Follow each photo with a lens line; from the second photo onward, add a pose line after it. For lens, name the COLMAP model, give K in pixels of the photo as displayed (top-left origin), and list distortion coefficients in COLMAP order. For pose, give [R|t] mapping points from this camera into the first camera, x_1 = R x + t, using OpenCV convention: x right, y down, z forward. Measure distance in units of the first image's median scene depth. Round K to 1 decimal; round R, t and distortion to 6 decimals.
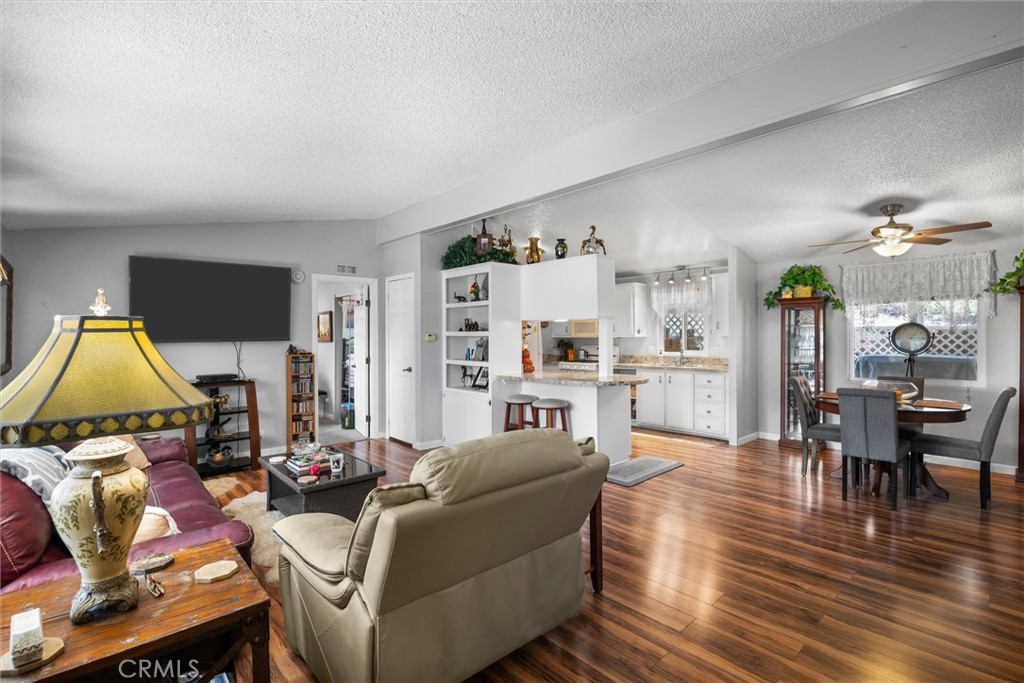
lens RADIAL K [[474.7, 0, 516.9], [0, 474.7, 338.5], [0, 0, 1]] dist [-0.016359, -0.000436]
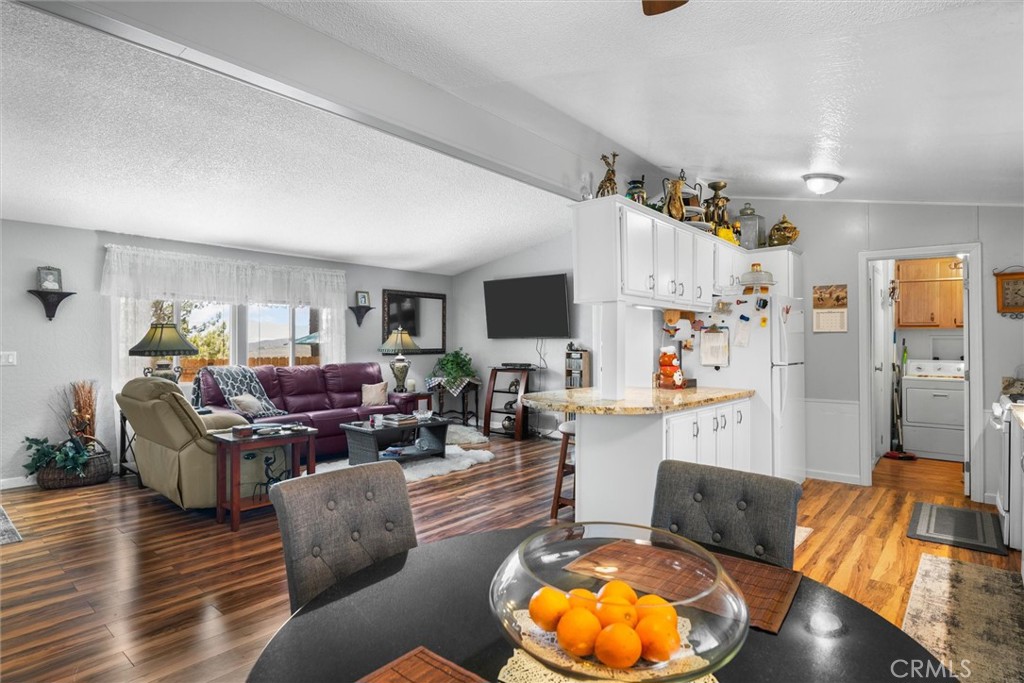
lens RADIAL K [[548.9, 0, 517.5], [0, 548.9, 346.5], [0, 0, 1]] dist [-0.015409, 0.003364]
pose [[0.106638, 0.009768, -0.994250, 0.788692], [-0.011216, 0.999900, 0.008621, 0.014314], [0.994235, 0.010232, 0.106737, 0.744295]]
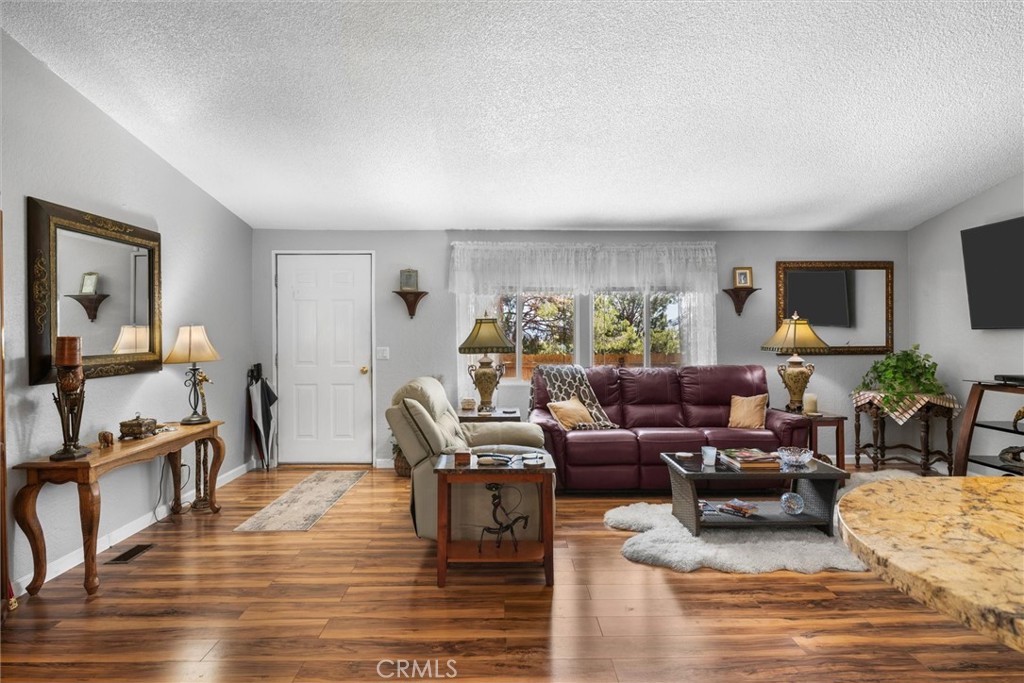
lens RADIAL K [[548.9, 0, 515.5], [0, 548.9, 340.2], [0, 0, 1]] dist [-0.015409, 0.003364]
pose [[-0.678764, 0.011387, -0.734268, 0.412172], [-0.001399, 0.999858, 0.016799, 0.009406], [0.734355, 0.012430, -0.678652, 0.873353]]
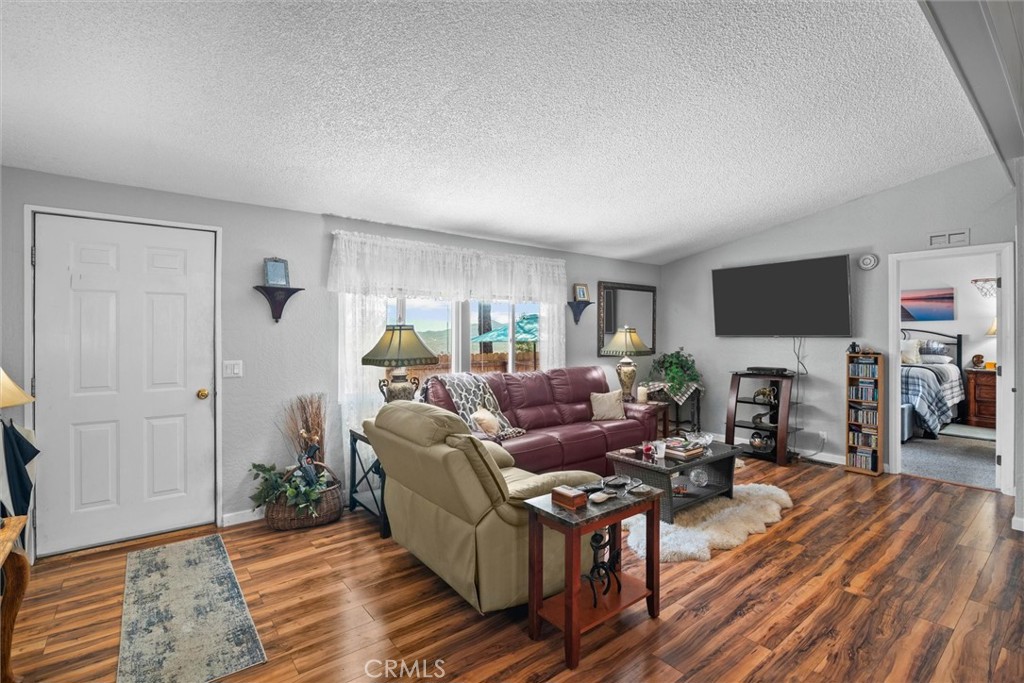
lens RADIAL K [[474.7, 0, 508.0], [0, 474.7, 337.0], [0, 0, 1]] dist [-0.016359, -0.000436]
pose [[-0.090137, 0.008768, -0.995891, 0.437553], [-0.006214, 0.999937, 0.009366, -0.000347], [0.995910, 0.007033, -0.090077, 0.451881]]
